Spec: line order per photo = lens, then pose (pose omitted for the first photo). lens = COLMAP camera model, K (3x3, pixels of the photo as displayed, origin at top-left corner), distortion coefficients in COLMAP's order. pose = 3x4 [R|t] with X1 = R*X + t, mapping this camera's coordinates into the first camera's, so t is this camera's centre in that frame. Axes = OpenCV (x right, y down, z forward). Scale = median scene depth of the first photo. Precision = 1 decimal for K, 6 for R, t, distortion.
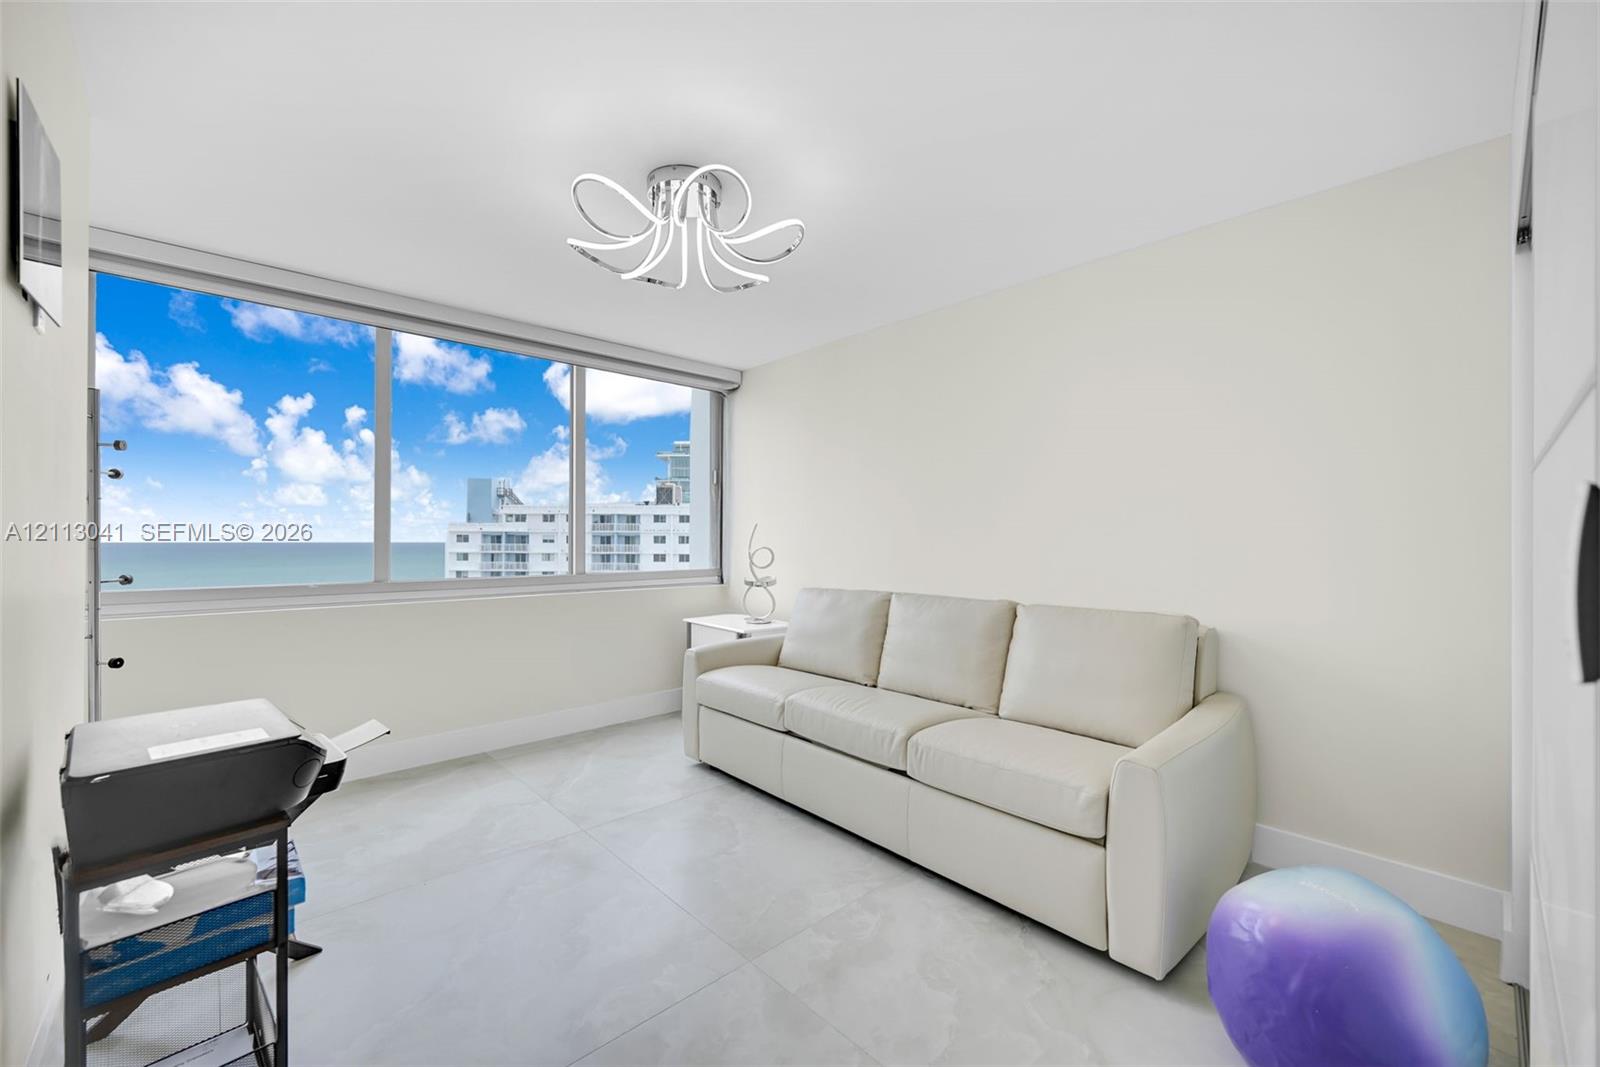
lens RADIAL K [[631.9, 0, 799.5], [0, 631.9, 534.1], [0, 0, 1]] dist [0.001822, -0.000109]
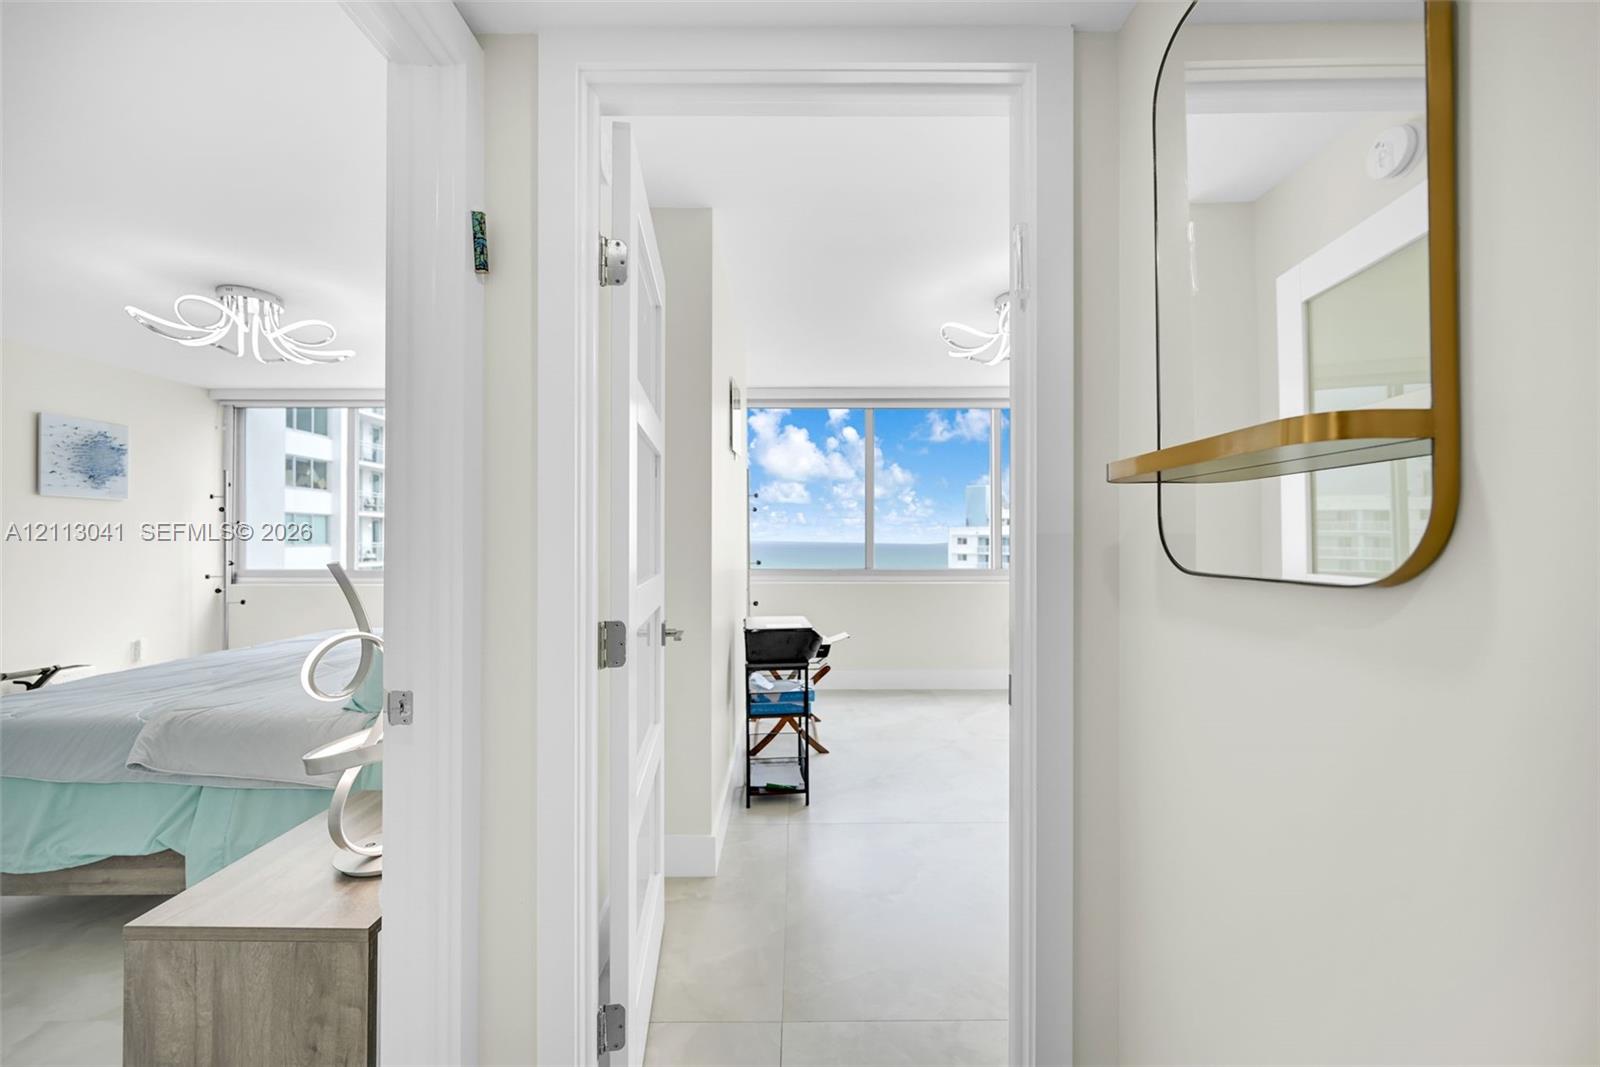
lens RADIAL K [[631.9, 0, 802.2], [0, 631.9, 535.7], [0, 0, 1]] dist [0.001822, -0.000109]
pose [[0.735288, -0.006026, -0.677728, 0.389309], [0.005002, 0.999981, -0.003464, -0.004399], [0.677736, -0.000843, 0.735305, -0.373576]]
